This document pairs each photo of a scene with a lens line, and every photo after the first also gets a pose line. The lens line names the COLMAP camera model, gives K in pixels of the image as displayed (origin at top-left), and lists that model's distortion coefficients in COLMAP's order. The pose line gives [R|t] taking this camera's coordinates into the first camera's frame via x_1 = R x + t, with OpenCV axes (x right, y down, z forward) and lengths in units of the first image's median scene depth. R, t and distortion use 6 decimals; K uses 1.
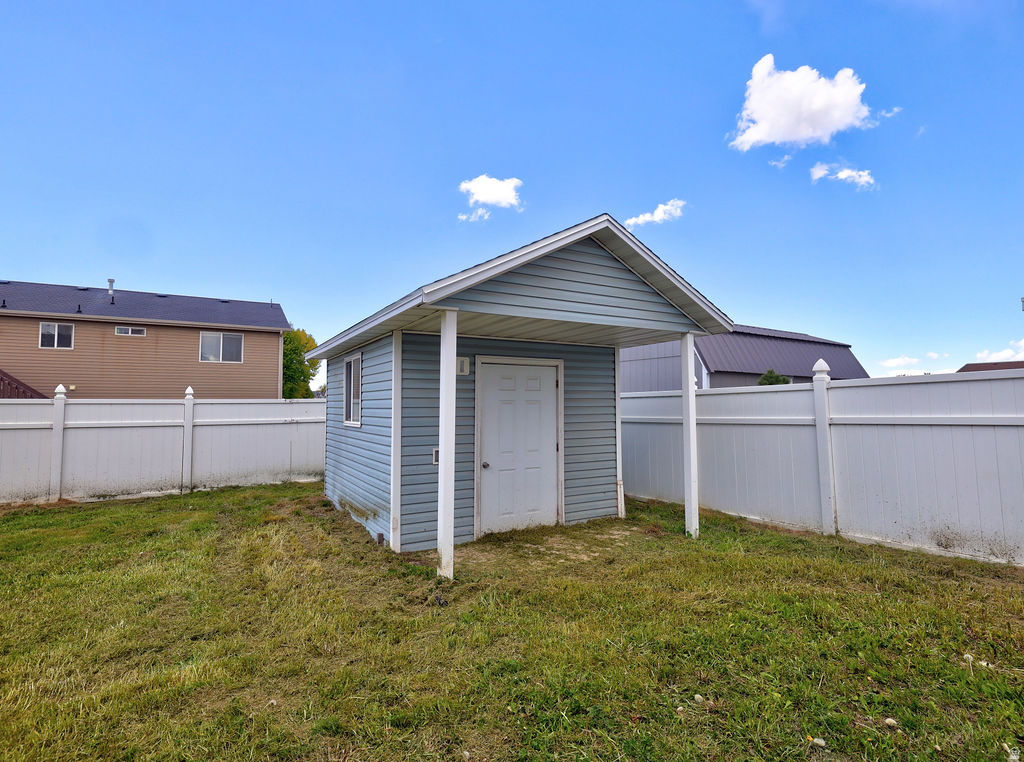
lens RADIAL K [[512.1, 0, 520.0], [0, 512.1, 370.5], [0, 0, 1]] dist [0.004672, 0.001790]
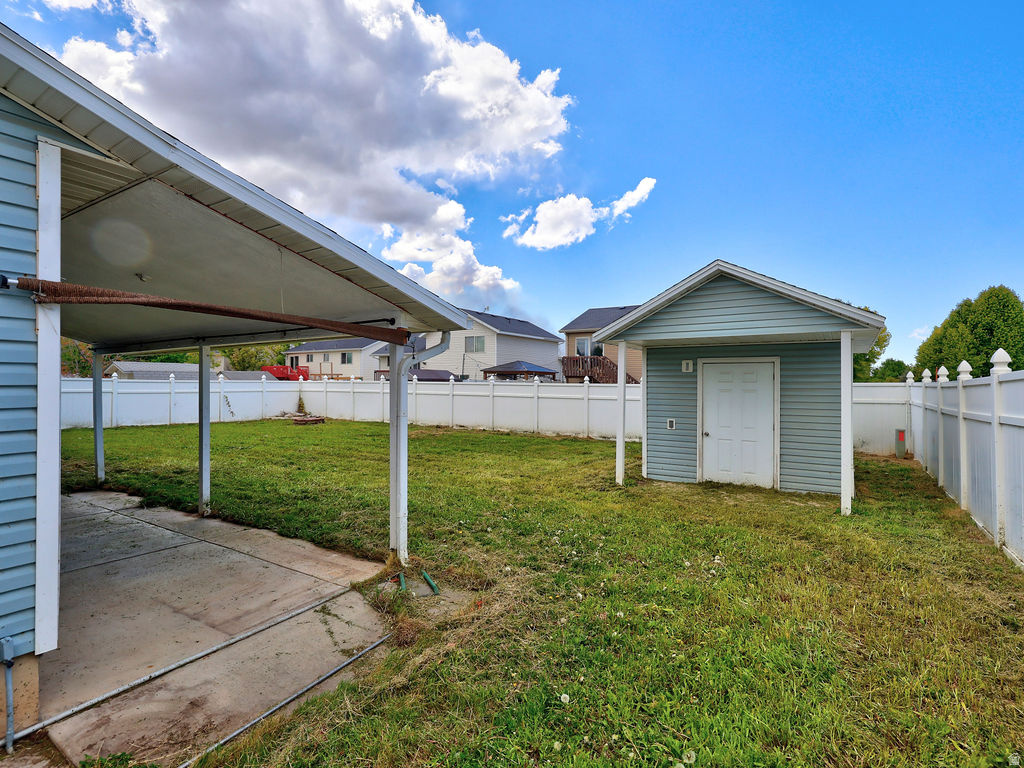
lens RADIAL K [[512.1, 0, 511.1], [0, 512.1, 383.9], [0, 0, 1]] dist [0.004672, 0.001790]
pose [[0.445282, 0.009562, -0.895339, 0.317471], [0.047069, 0.998310, 0.034071, -0.010114], [0.894152, -0.057314, 0.444079, -0.041541]]
